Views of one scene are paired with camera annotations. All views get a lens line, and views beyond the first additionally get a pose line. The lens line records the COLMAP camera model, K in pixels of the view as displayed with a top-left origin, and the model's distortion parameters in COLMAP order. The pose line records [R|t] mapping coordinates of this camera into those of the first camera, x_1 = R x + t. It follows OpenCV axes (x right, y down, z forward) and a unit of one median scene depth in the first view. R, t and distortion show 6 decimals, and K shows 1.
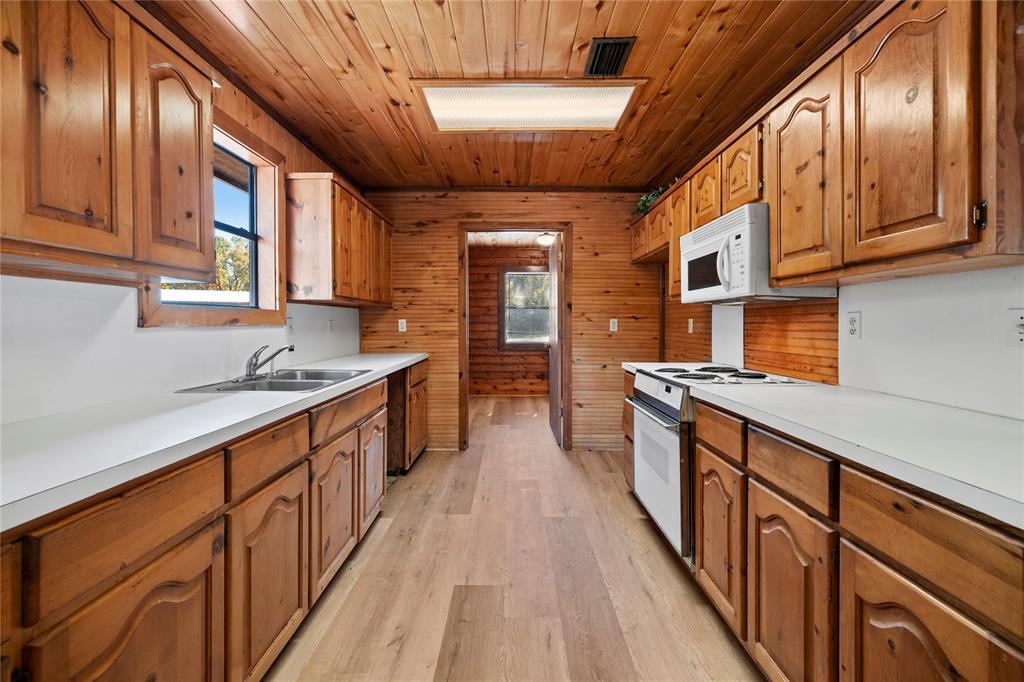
lens RADIAL K [[434.9, 0, 512.3], [0, 434.9, 324.6], [0, 0, 1]] dist [0.001697, 0.000385]
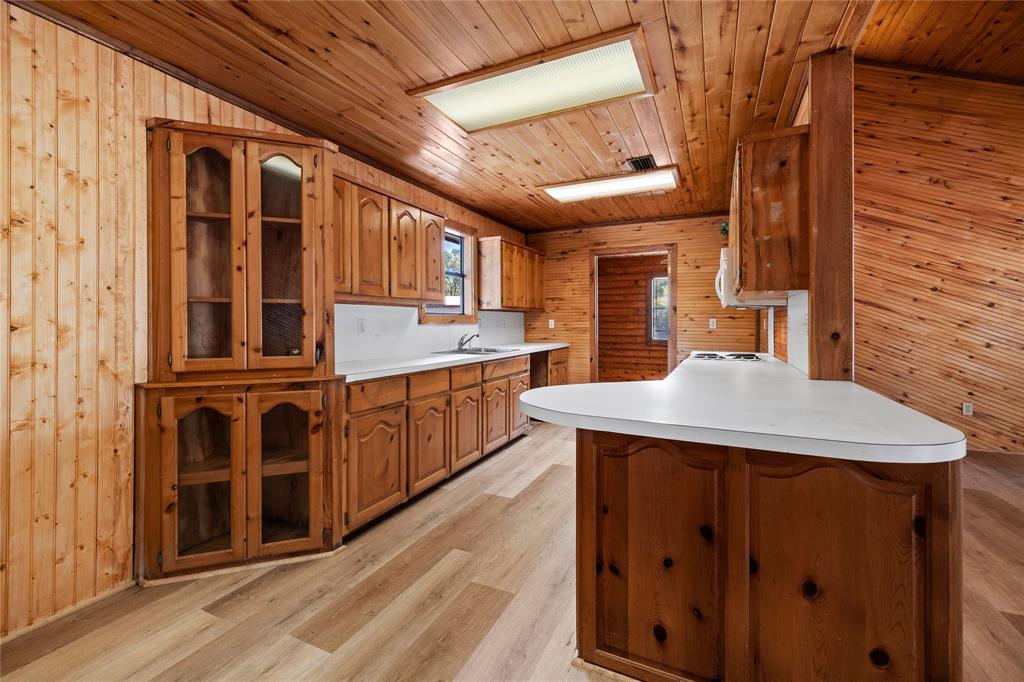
lens RADIAL K [[434.9, 0, 500.4], [0, 434.9, 322.4], [0, 0, 1]] dist [0.001697, 0.000385]
pose [[0.895184, -0.000450, -0.445696, 0.343451], [-0.000596, 0.999997, -0.002208, 0.000560], [0.445695, 0.002242, 0.895182, -0.531519]]
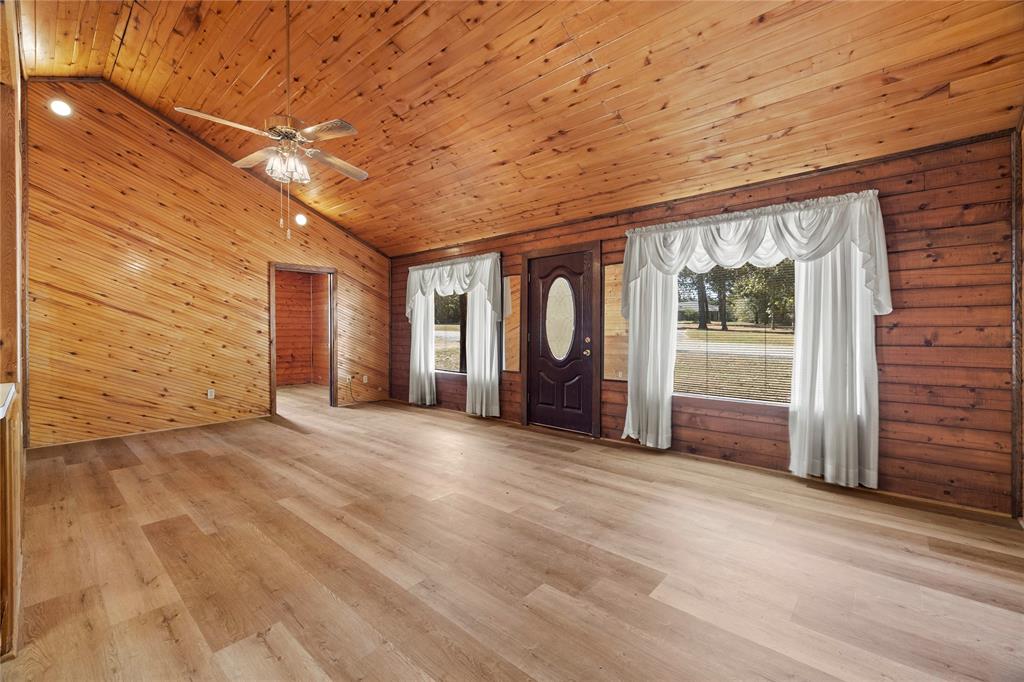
lens RADIAL K [[434.9, 0, 511.6], [0, 434.9, 334.6], [0, 0, 1]] dist [0.001697, 0.000385]
pose [[0.678166, -0.008135, 0.734864, 0.565118], [0.000975, 0.999948, 0.010170, -0.001006], [-0.734908, -0.006180, 0.678138, -0.856432]]
